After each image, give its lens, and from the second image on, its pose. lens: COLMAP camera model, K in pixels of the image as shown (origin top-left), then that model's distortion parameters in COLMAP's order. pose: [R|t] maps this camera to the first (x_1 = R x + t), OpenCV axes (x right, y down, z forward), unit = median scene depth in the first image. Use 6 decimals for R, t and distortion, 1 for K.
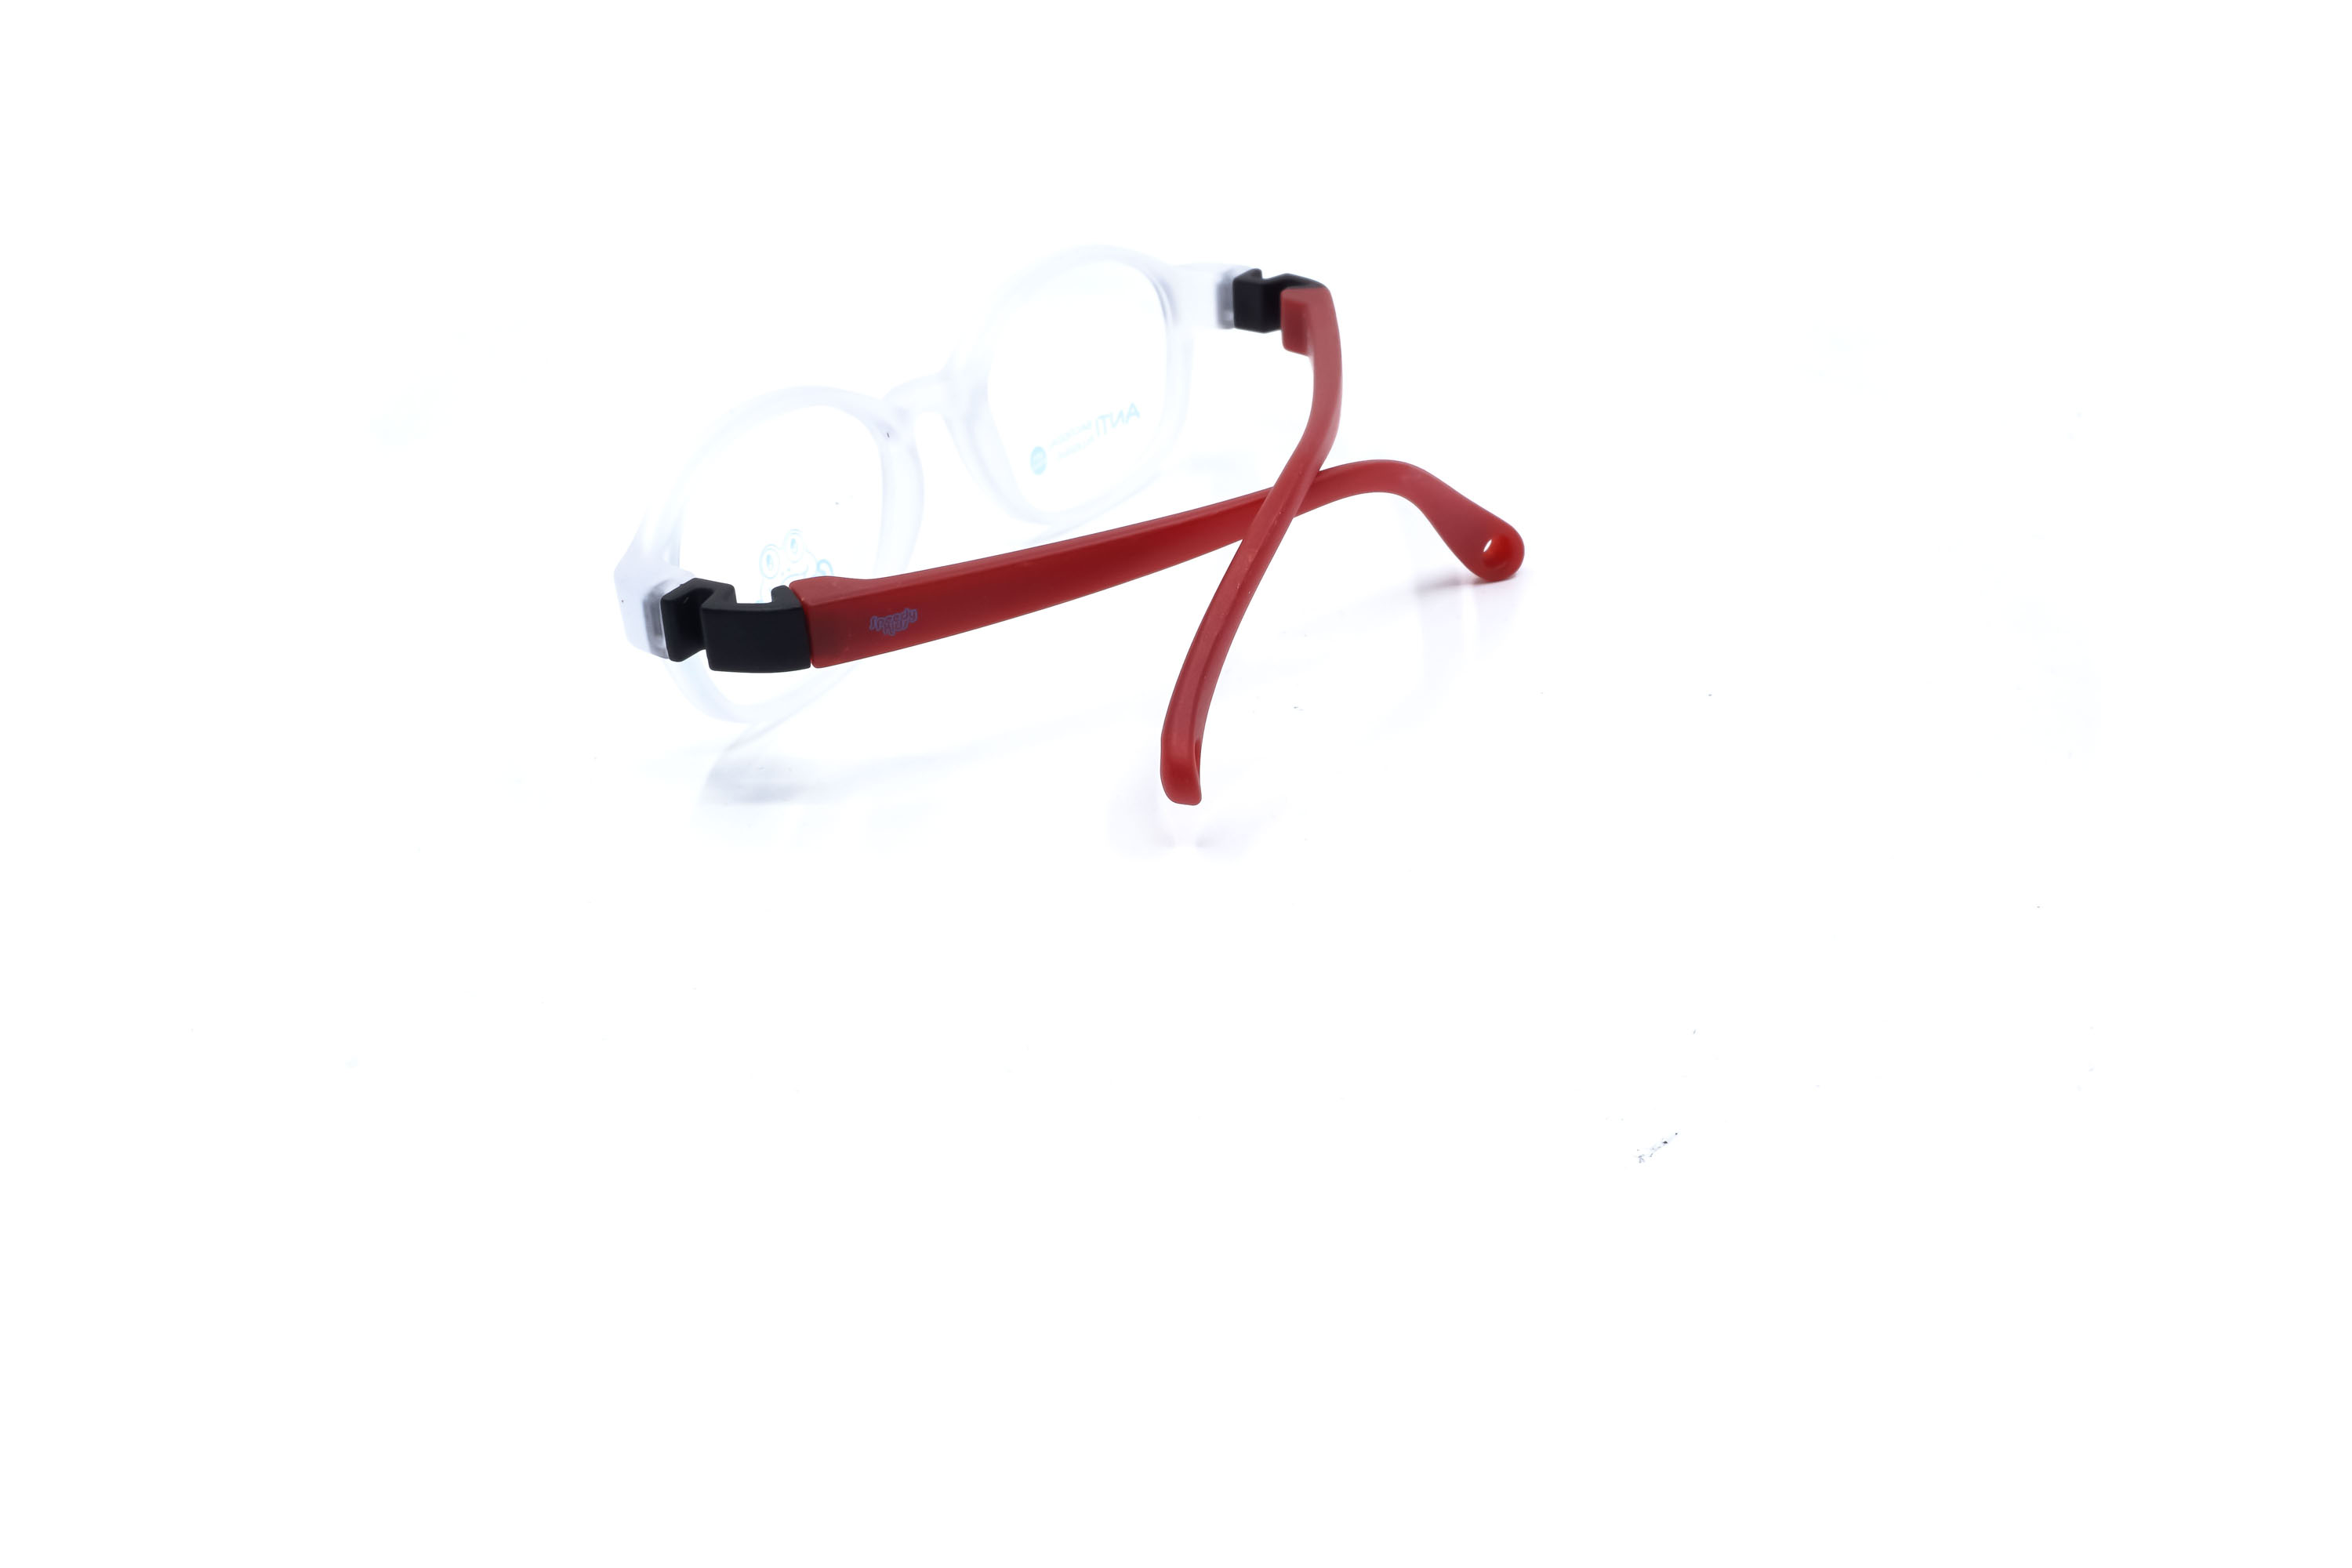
lens RADIAL K [[2454.9, 0, 1176.0], [0, 2454.9, 784.0], [0, 0, 1]] dist [0.006487, 0.002914]
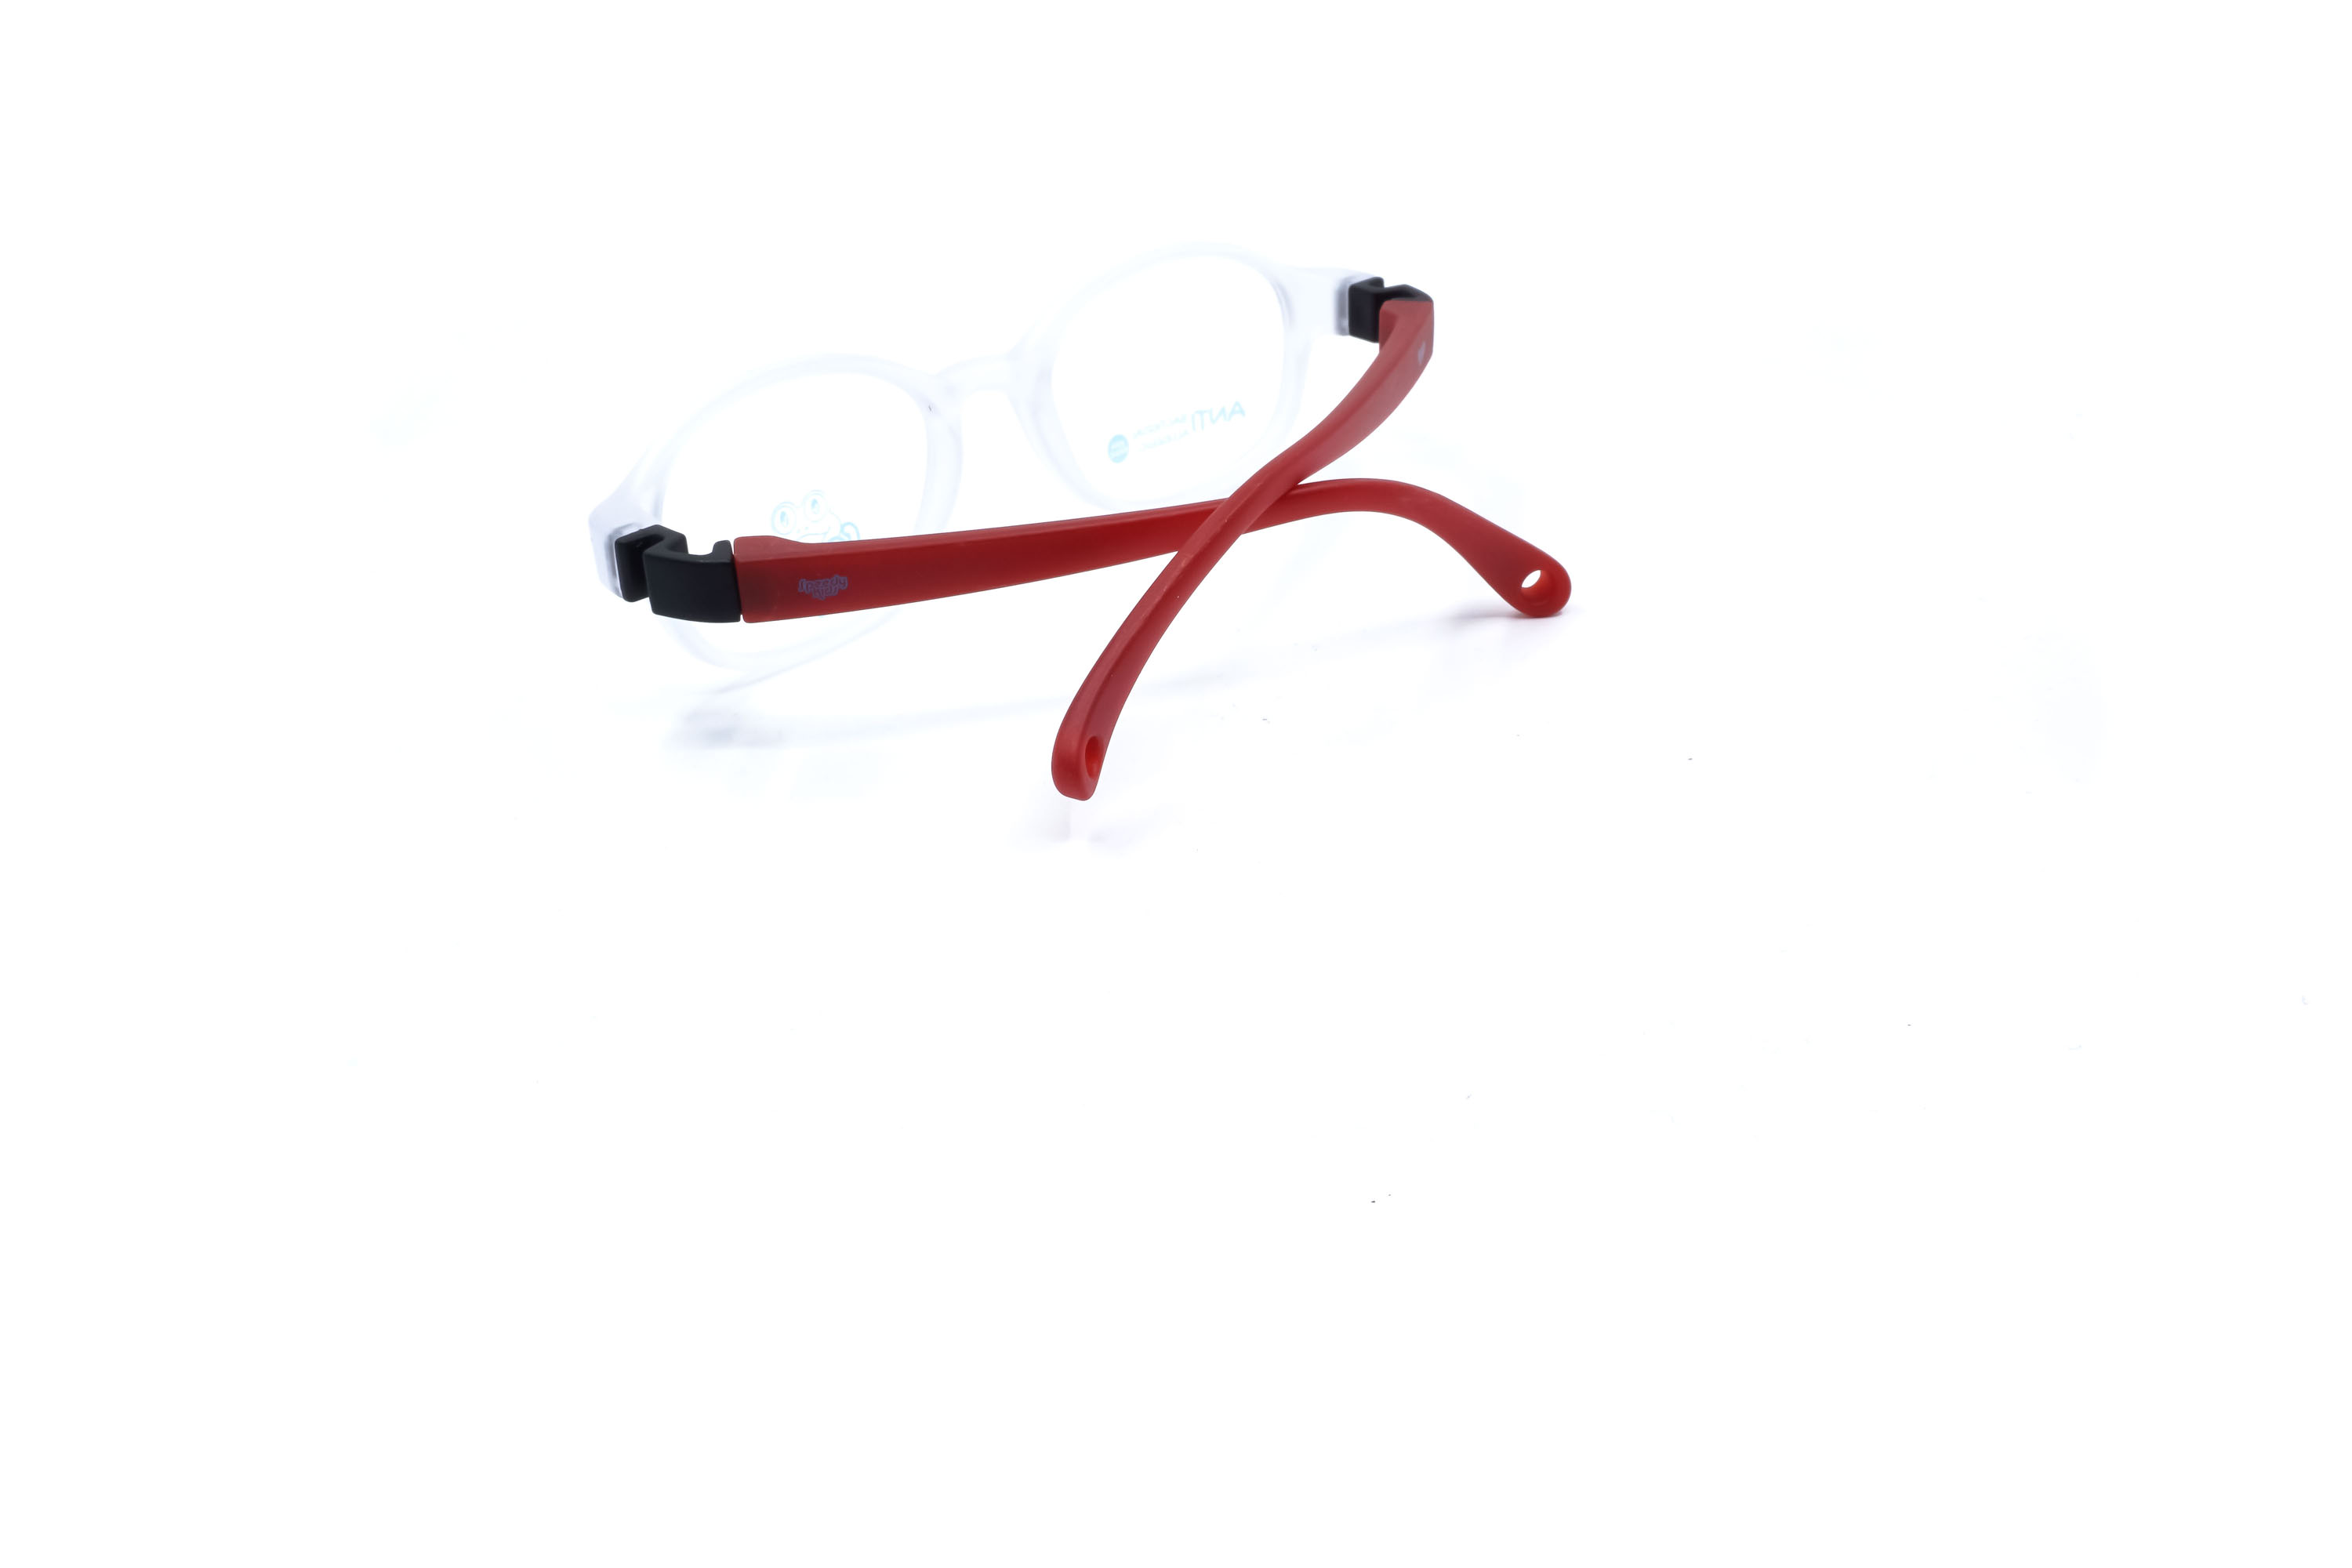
lens RADIAL K [[2454.9, 0, 1176.0], [0, 2454.9, 784.0], [0, 0, 1]] dist [0.006487, 0.002914]
pose [[0.966576, 0.126967, -0.222733, 0.237247], [-0.125823, 0.991863, 0.019381, -0.019956], [0.223382, 0.009292, 0.974687, 0.026202]]
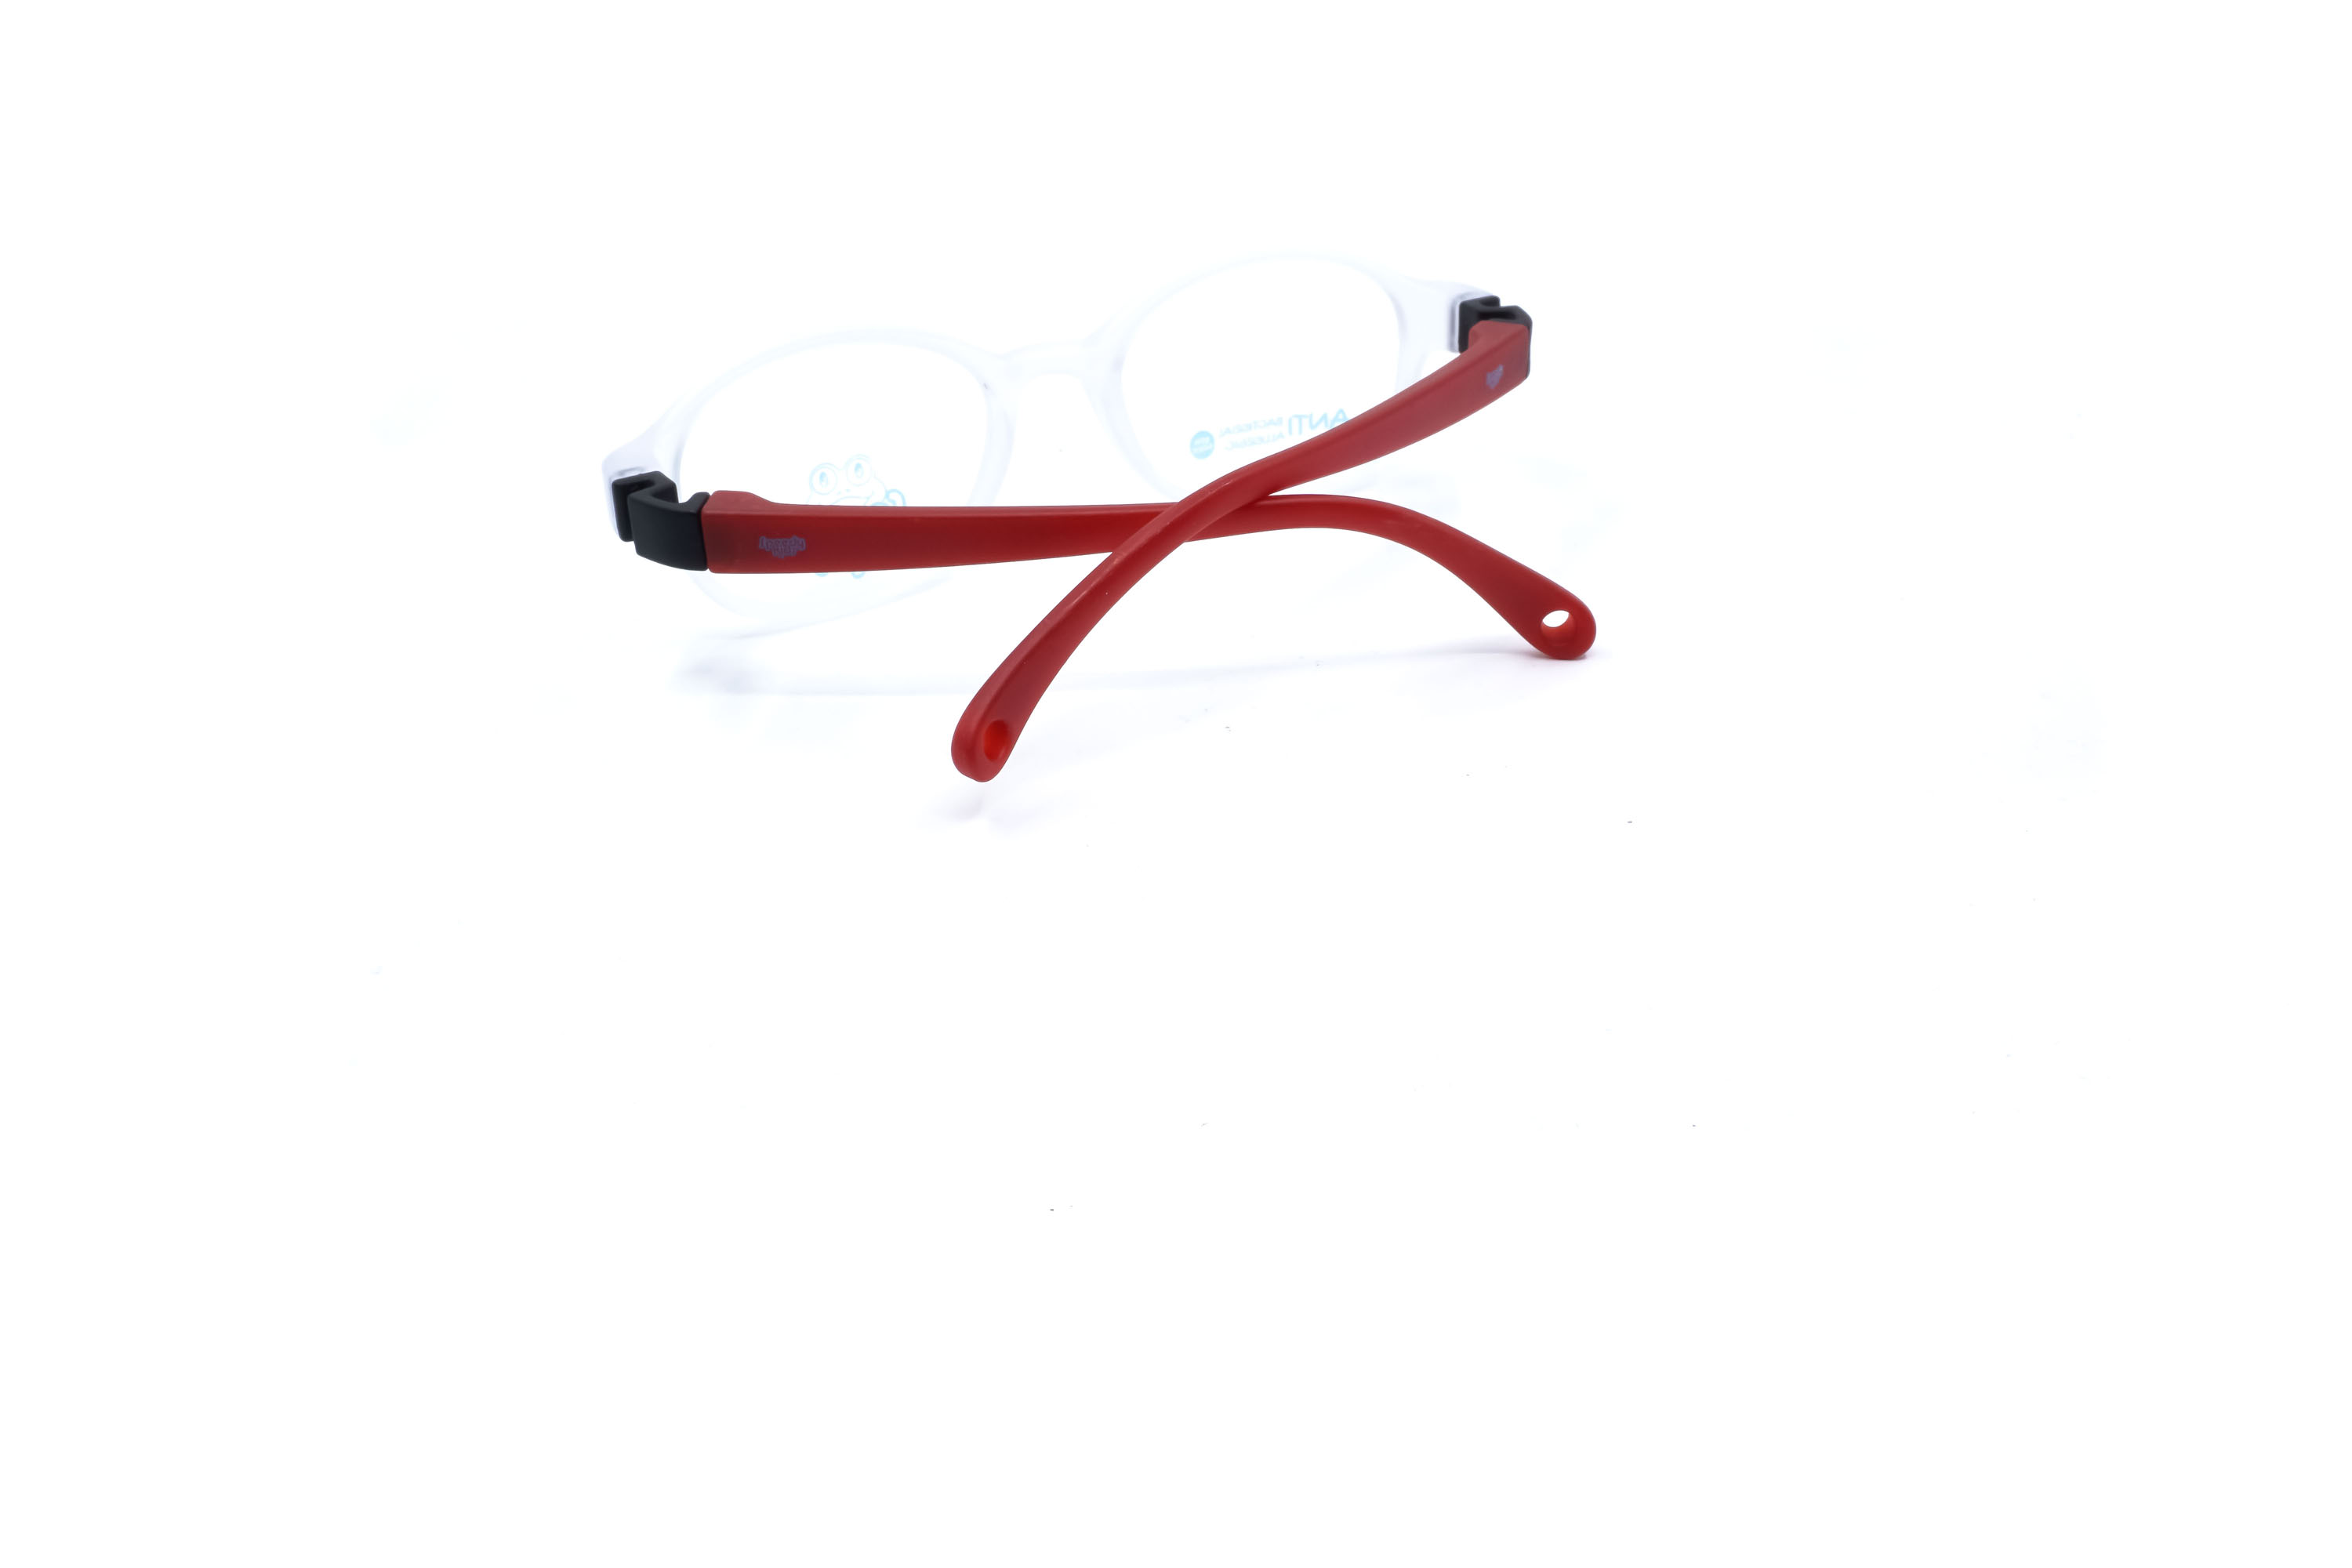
lens RADIAL K [[2454.9, 0, 1176.0], [0, 2454.9, 784.0], [0, 0, 1]] dist [0.006487, 0.002914]
pose [[0.866512, 0.247502, -0.433474, 0.462224], [-0.242985, 0.967726, 0.066819, -0.069732], [0.436022, 0.047428, 0.898685, 0.105688]]
